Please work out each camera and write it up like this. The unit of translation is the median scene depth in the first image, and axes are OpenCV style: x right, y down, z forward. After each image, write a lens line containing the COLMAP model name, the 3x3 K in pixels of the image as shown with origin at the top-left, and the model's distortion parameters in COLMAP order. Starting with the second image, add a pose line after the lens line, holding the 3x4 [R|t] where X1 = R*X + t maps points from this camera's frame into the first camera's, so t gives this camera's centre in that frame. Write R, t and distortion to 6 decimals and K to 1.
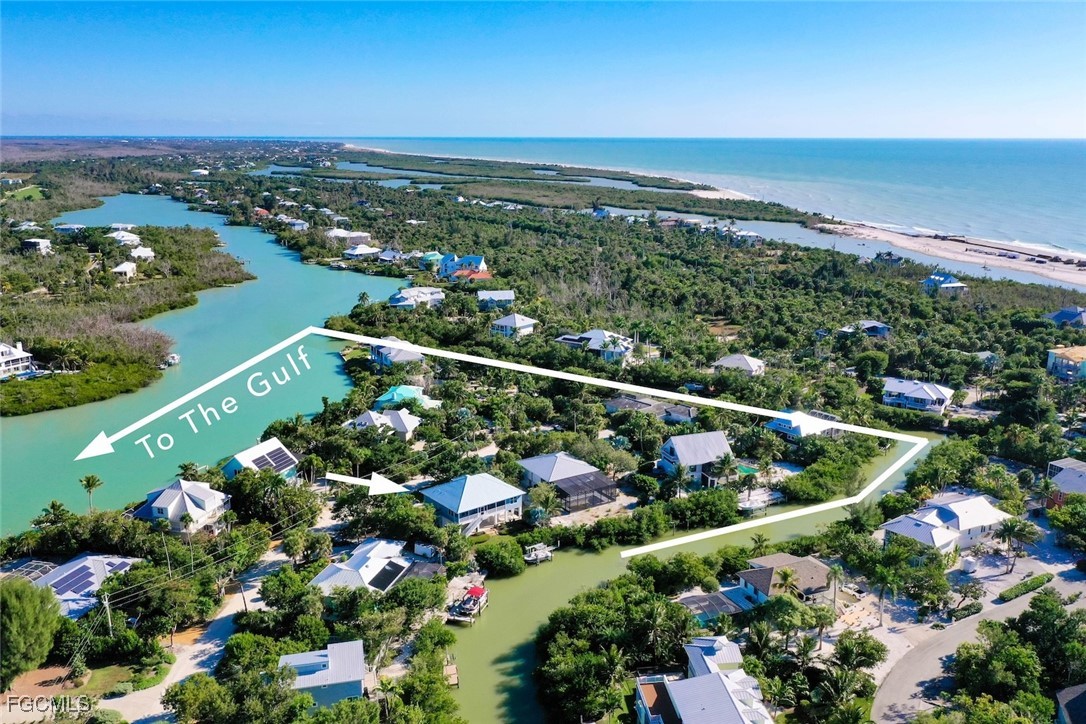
lens RADIAL K [[923.3, 0, 543.0], [0, 923.3, 362.0], [0, 0, 1]] dist [-0.008807, 0.004293]
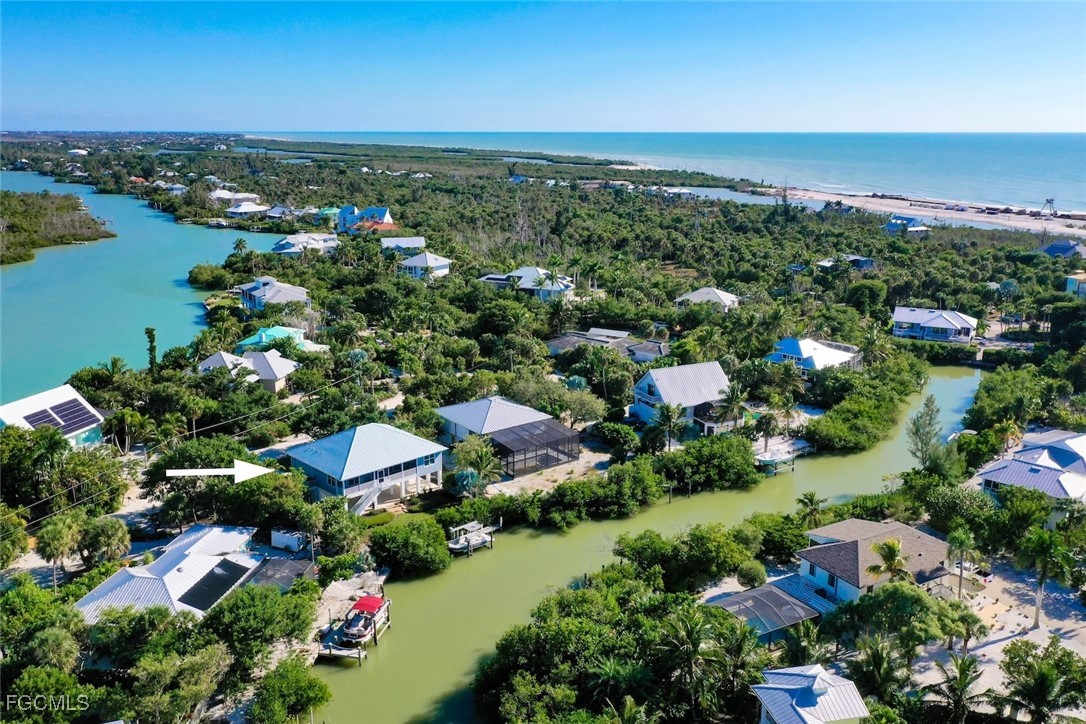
lens RADIAL K [[923.3, 0, 543.0], [0, 923.3, 362.0], [0, 0, 1]] dist [-0.008807, 0.004293]
pose [[0.995397, -0.026579, 0.092081, -0.008111], [0.026241, 0.999644, 0.004880, 0.064142], [-0.092178, -0.002441, 0.995740, 0.274344]]
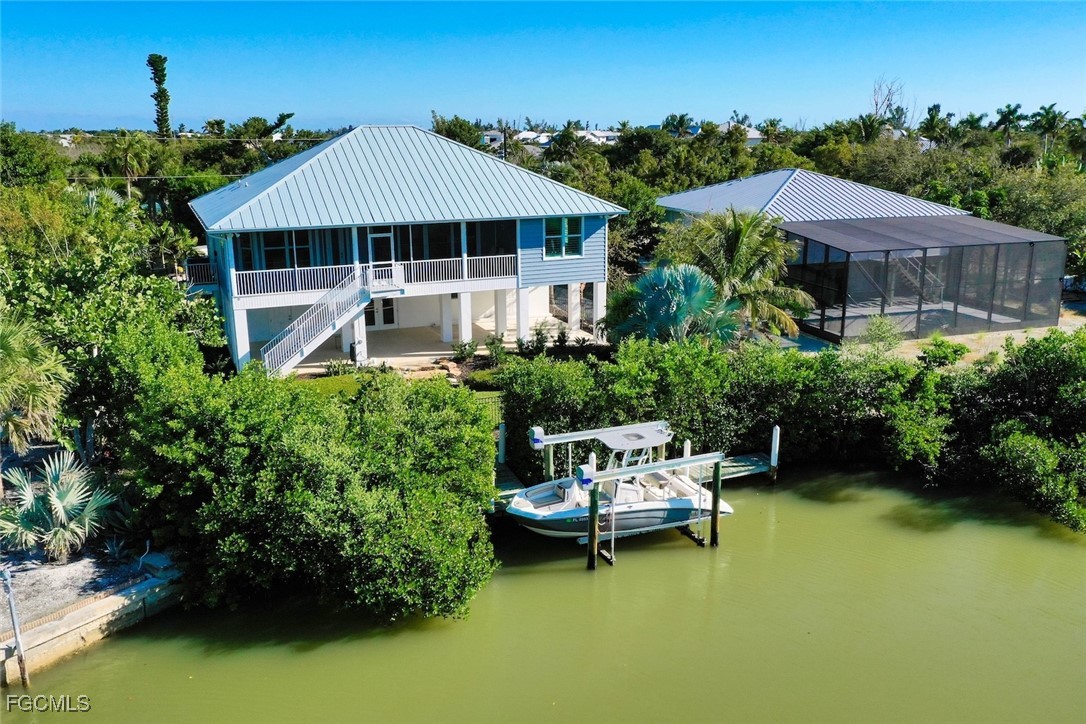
lens RADIAL K [[923.3, 0, 543.0], [0, 923.3, 362.0], [0, 0, 1]] dist [-0.008807, 0.004293]
pose [[0.965599, 0.054831, -0.254190, 0.014120], [-0.054039, 0.998488, 0.010105, 0.142981], [0.254359, 0.003979, 0.967102, 0.653982]]
